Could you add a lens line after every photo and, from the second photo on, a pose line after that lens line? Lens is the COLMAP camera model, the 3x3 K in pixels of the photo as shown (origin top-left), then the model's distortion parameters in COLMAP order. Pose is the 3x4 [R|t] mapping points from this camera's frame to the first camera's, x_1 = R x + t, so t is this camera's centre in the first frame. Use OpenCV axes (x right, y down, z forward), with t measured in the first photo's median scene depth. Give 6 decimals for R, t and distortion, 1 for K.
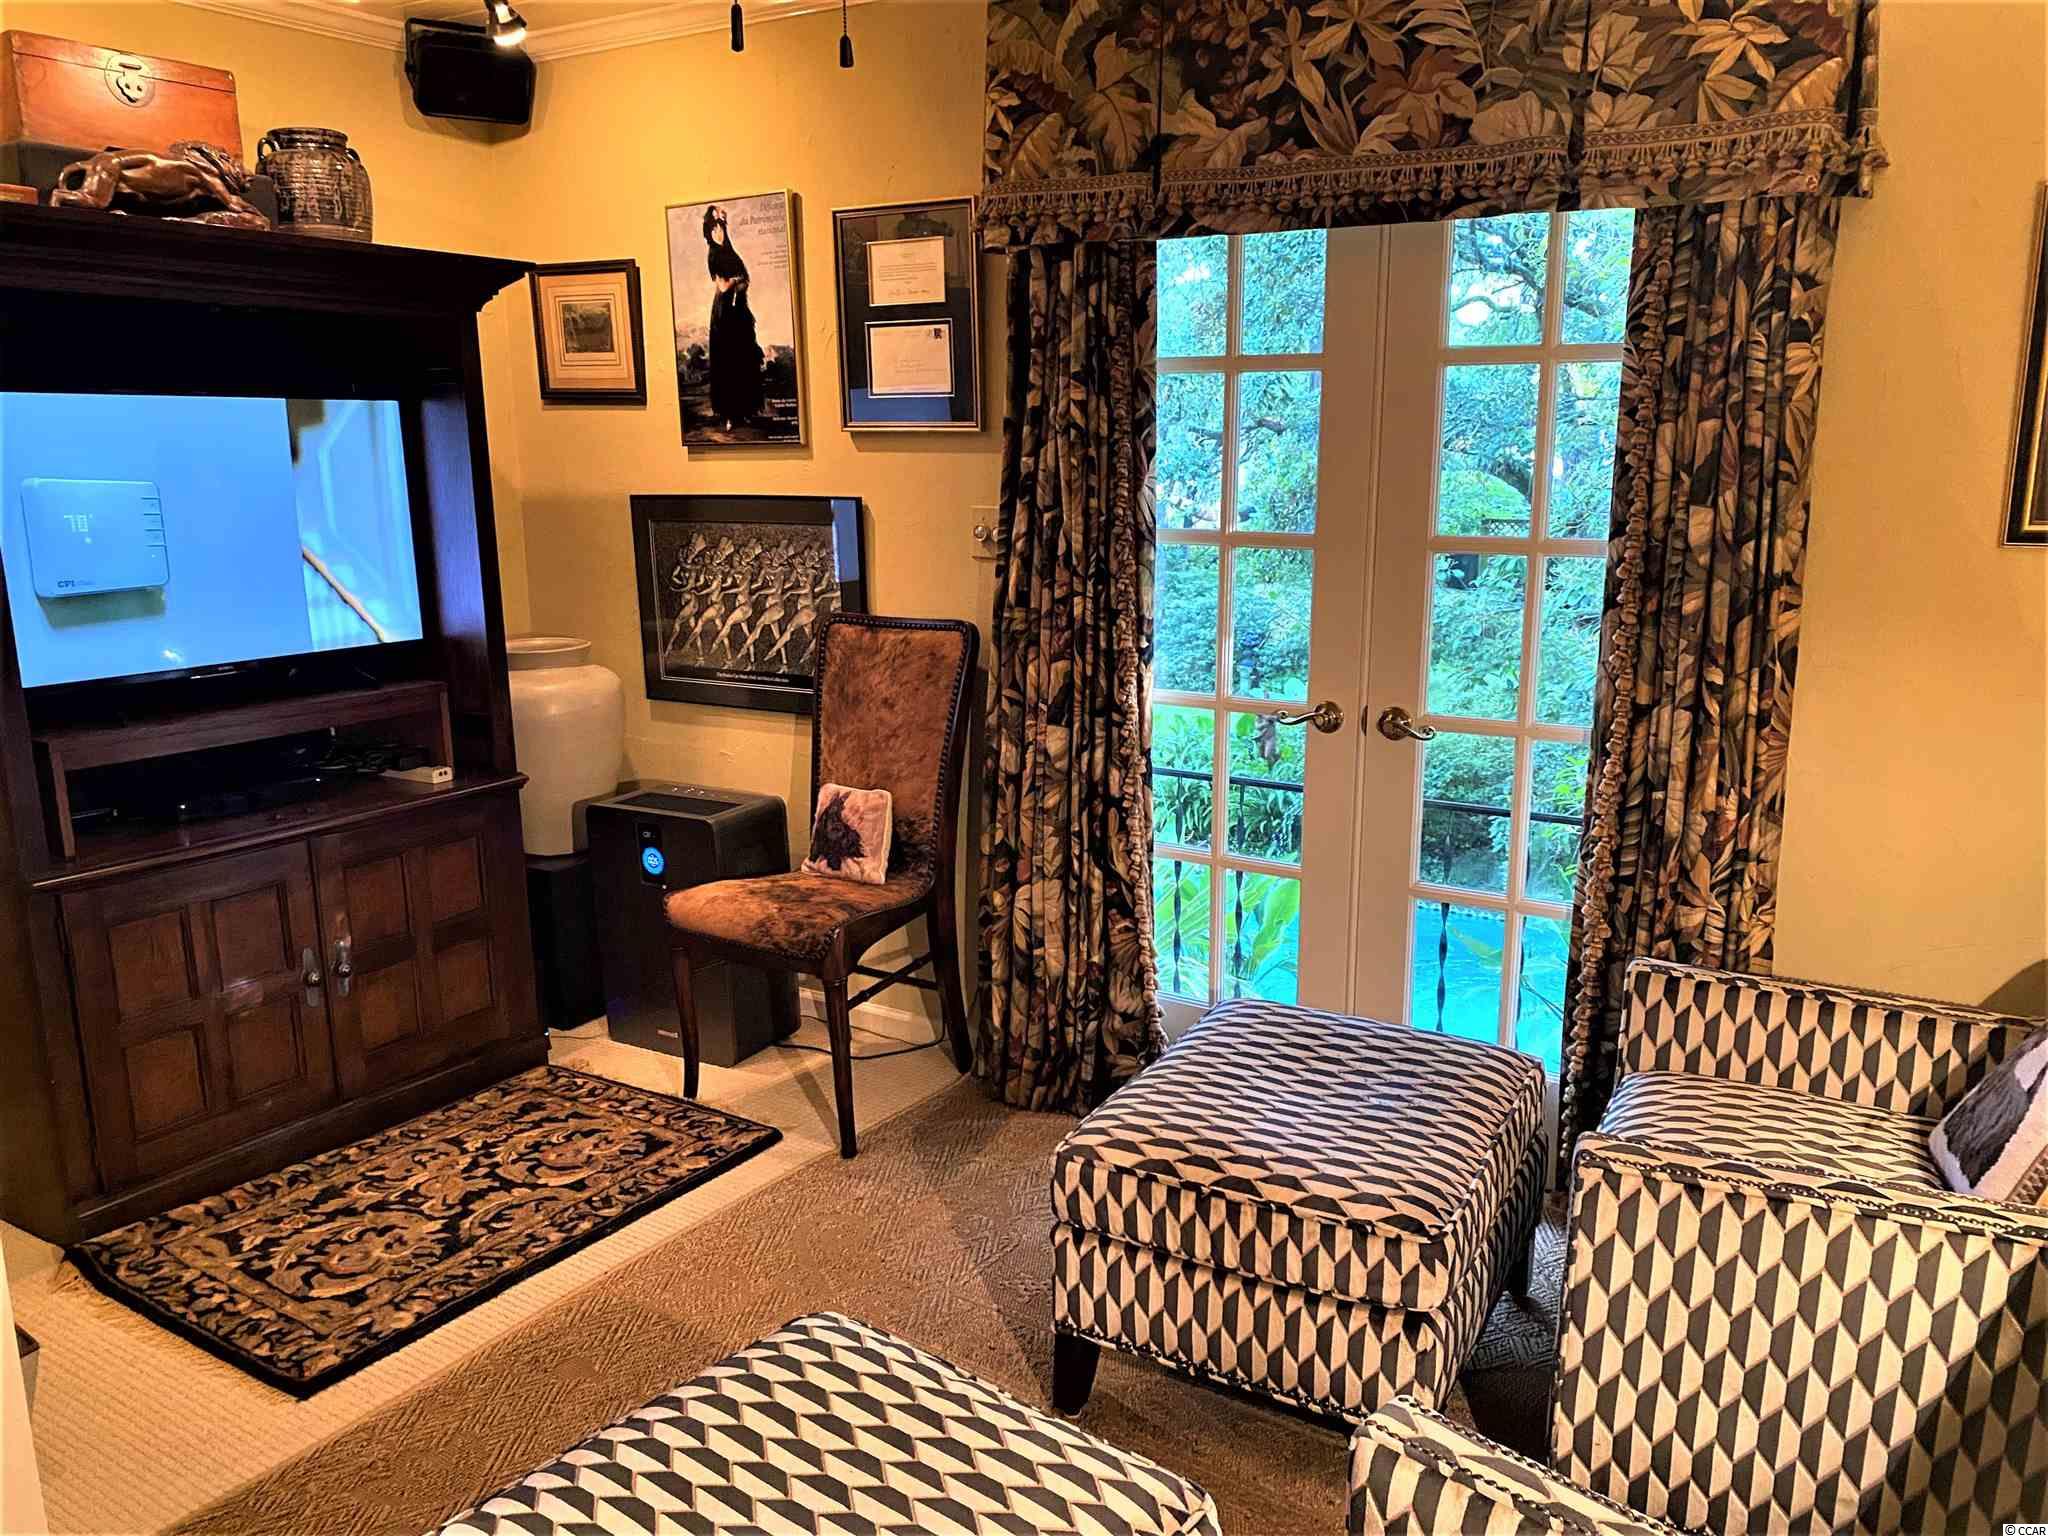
lens RADIAL K [[1572.9, 0, 1035.5], [0, 1572.9, 768.5], [0, 0, 1]] dist [0.041492, -0.048882]
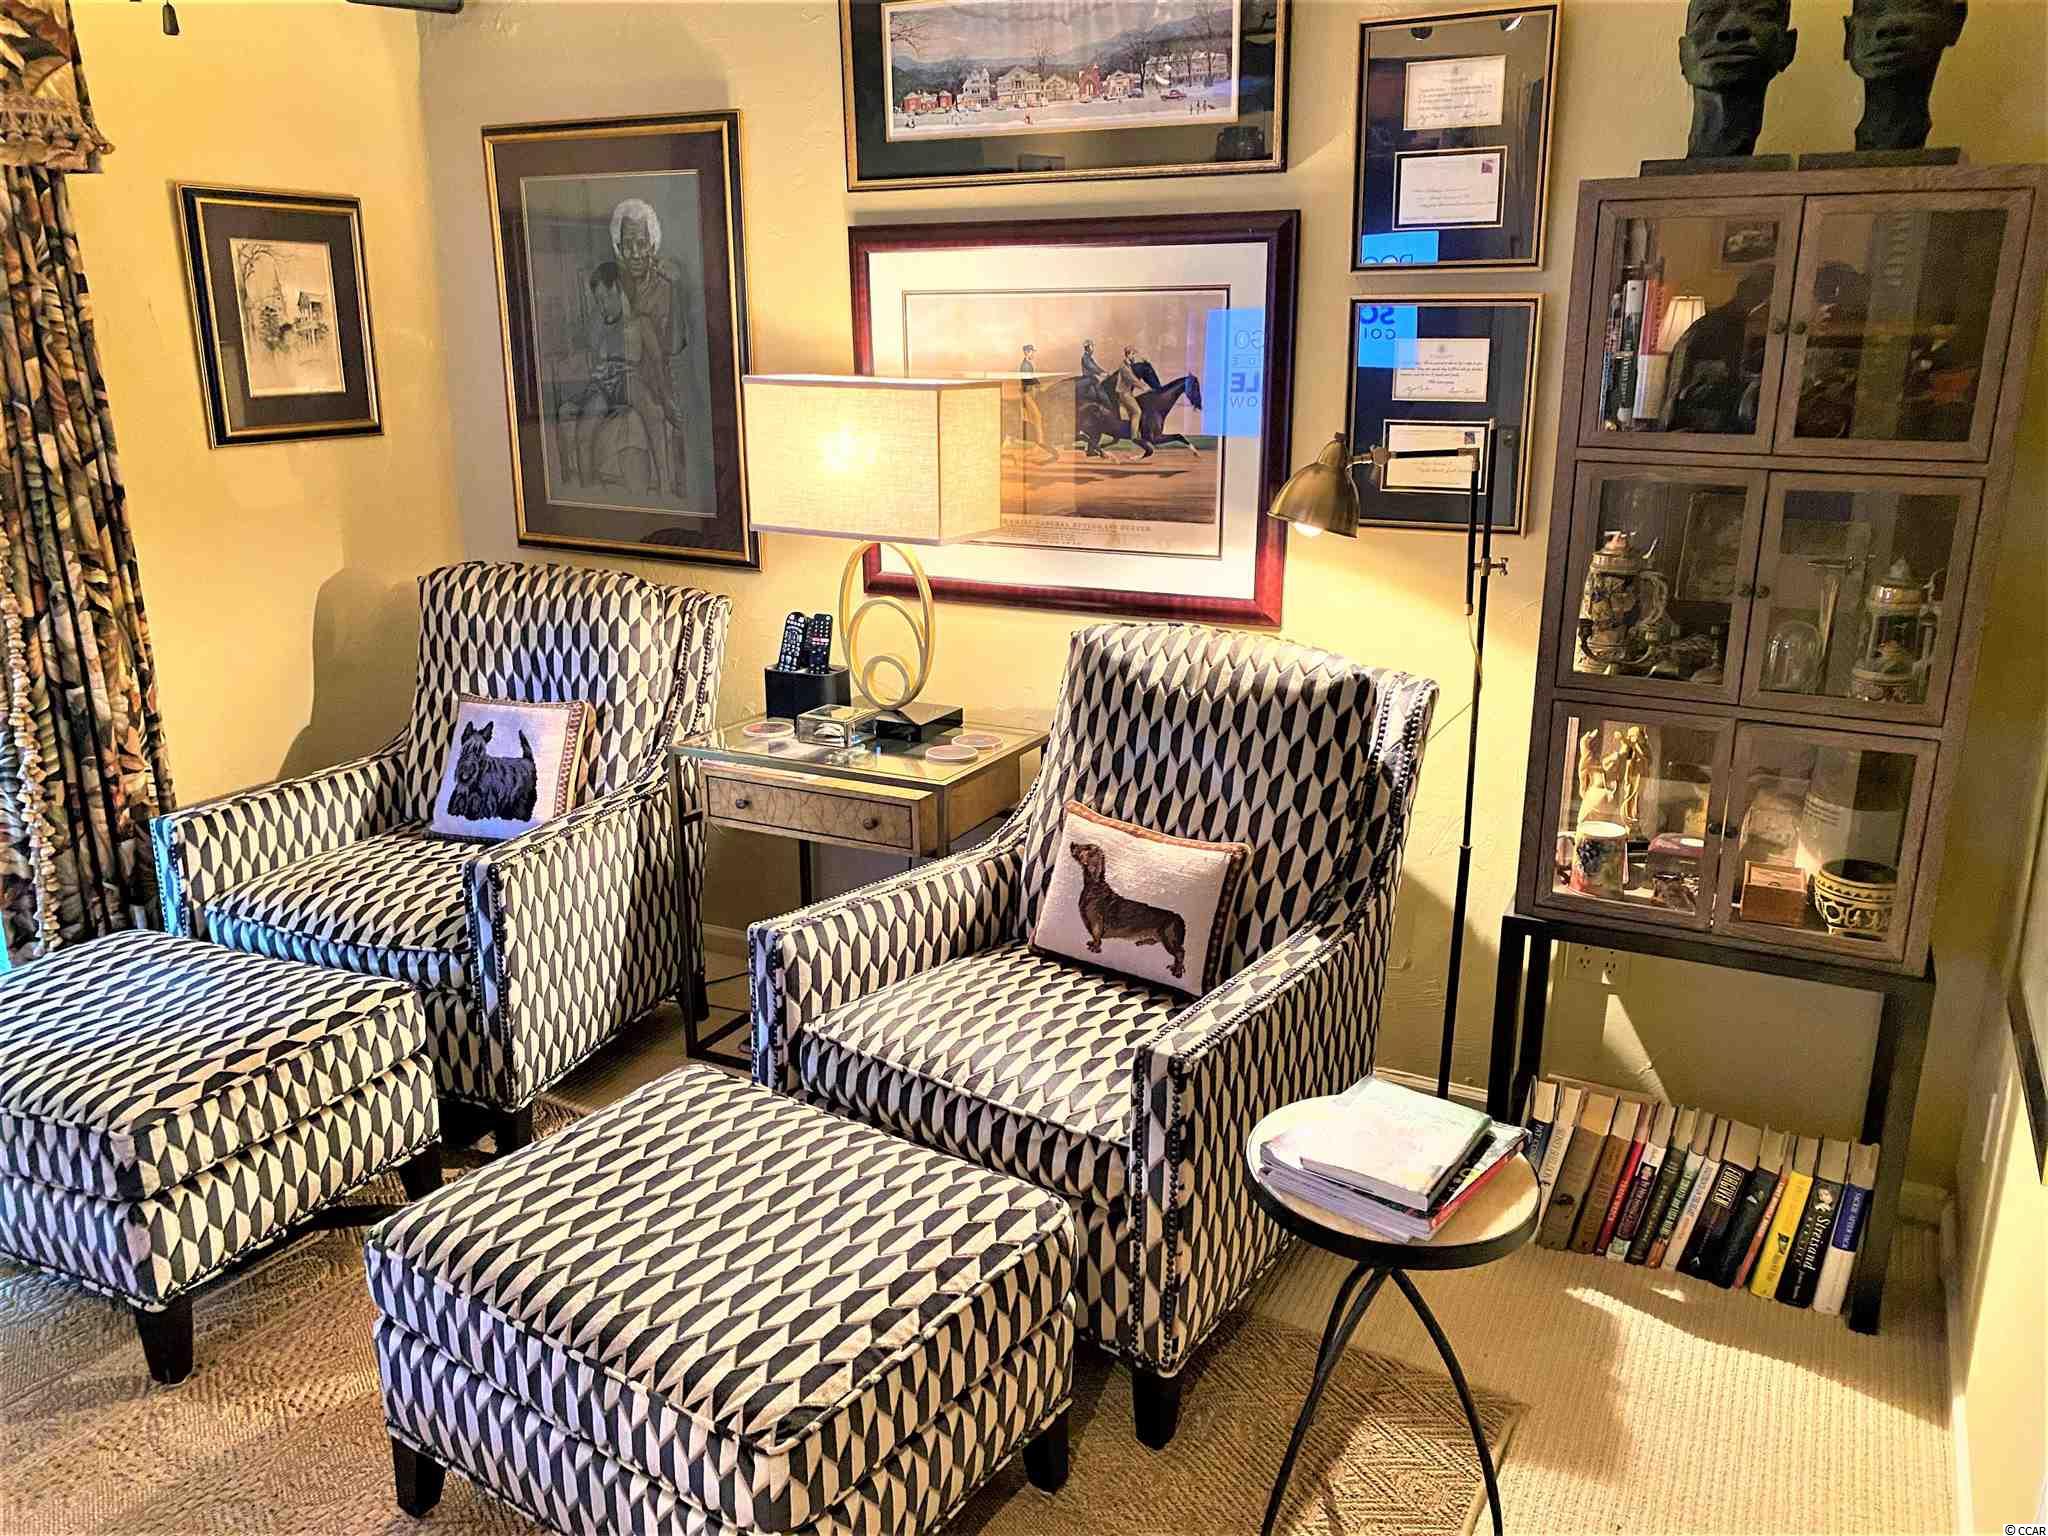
lens RADIAL K [[1572.9, 0, 1035.5], [0, 1572.9, 768.5], [0, 0, 1]] dist [0.041492, -0.048882]
pose [[-0.077464, -0.266788, 0.960637, -0.923807], [0.207301, 0.938164, 0.277263, -0.124722], [-0.975206, 0.220618, -0.017368, 0.431661]]
